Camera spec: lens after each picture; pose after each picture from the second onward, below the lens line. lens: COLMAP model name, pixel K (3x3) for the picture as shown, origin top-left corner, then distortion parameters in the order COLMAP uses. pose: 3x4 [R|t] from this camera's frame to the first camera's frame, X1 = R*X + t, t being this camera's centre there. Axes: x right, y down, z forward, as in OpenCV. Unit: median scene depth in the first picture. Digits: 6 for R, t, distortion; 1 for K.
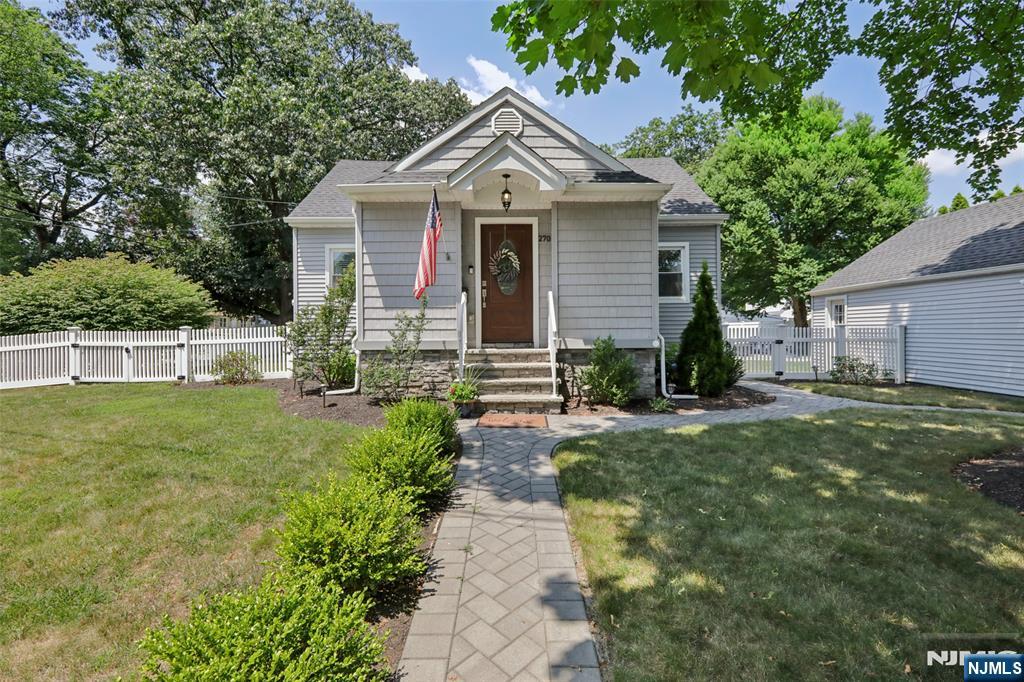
lens RADIAL K [[469.6, 0, 508.2], [0, 469.6, 335.5], [0, 0, 1]] dist [0.003574, 0.000307]
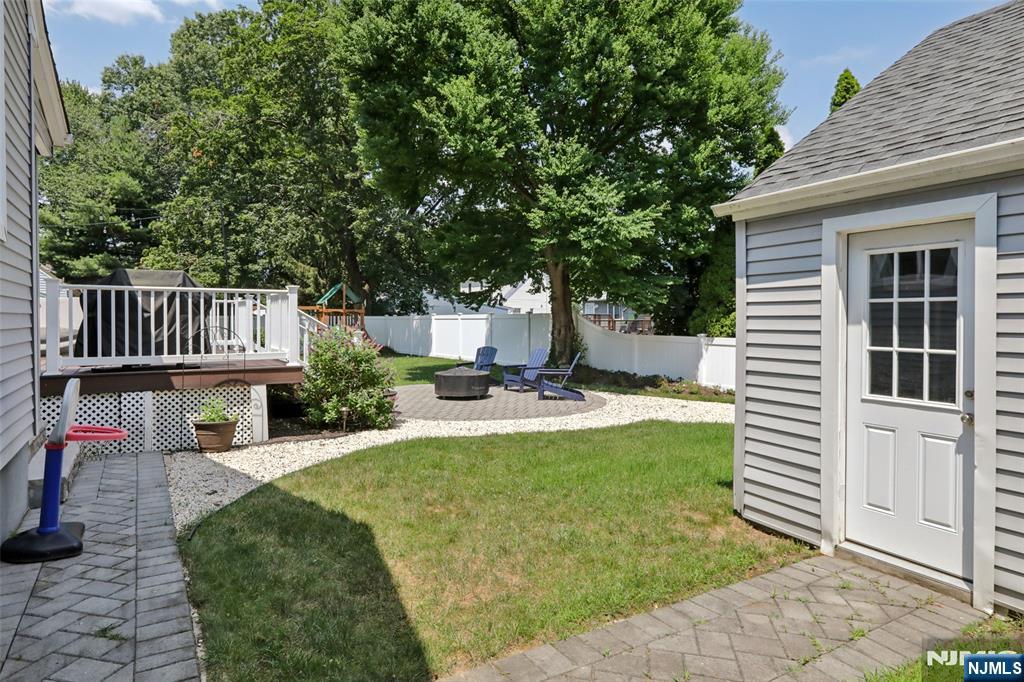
lens RADIAL K [[614.1, 0, 509.9], [0, 614.1, 335.9], [0, 0, 1]] dist [0.001645, 0.000153]
pose [[0.847786, -0.007117, 0.530291, 0.251274], [0.000830, 0.999927, 0.012093, -0.018837], [-0.530338, -0.009812, 0.847729, 0.537857]]
